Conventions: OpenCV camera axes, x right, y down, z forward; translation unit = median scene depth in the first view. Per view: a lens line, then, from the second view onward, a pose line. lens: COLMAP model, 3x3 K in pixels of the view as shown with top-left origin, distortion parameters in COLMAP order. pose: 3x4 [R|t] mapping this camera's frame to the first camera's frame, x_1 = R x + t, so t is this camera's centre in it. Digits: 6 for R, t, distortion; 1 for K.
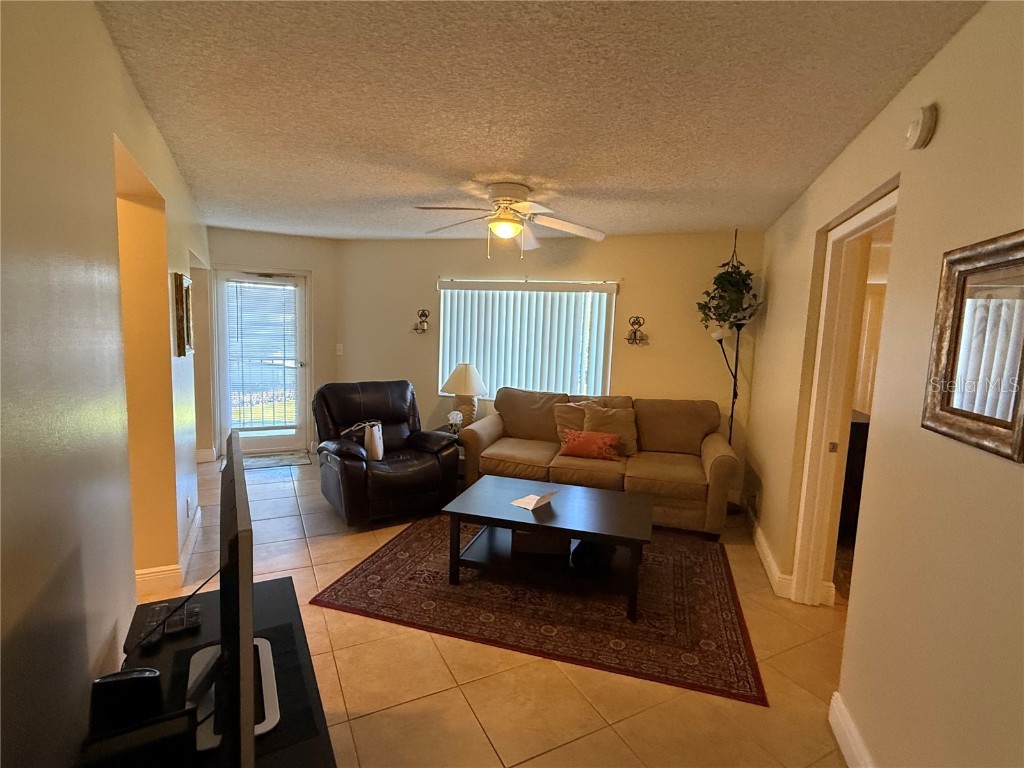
lens RADIAL K [[484.5, 0, 512.0], [0, 484.5, 384.0], [0, 0, 1]] dist [0.002178, 0.000324]
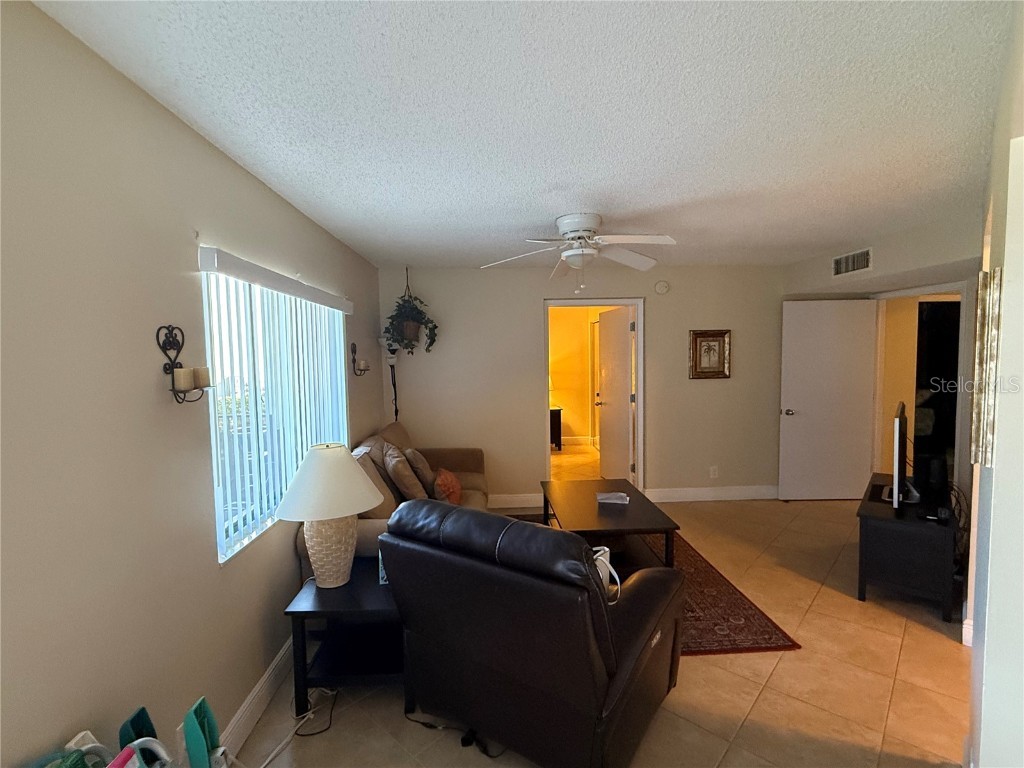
lens RADIAL K [[484.5, 0, 512.0], [0, 484.5, 384.0], [0, 0, 1]] dist [0.002178, 0.000324]
pose [[-0.333395, -0.090103, 0.938472, -0.628260], [0.111443, 0.984677, 0.134129, -0.152282], [-0.936178, 0.149305, -0.318245, 1.021611]]
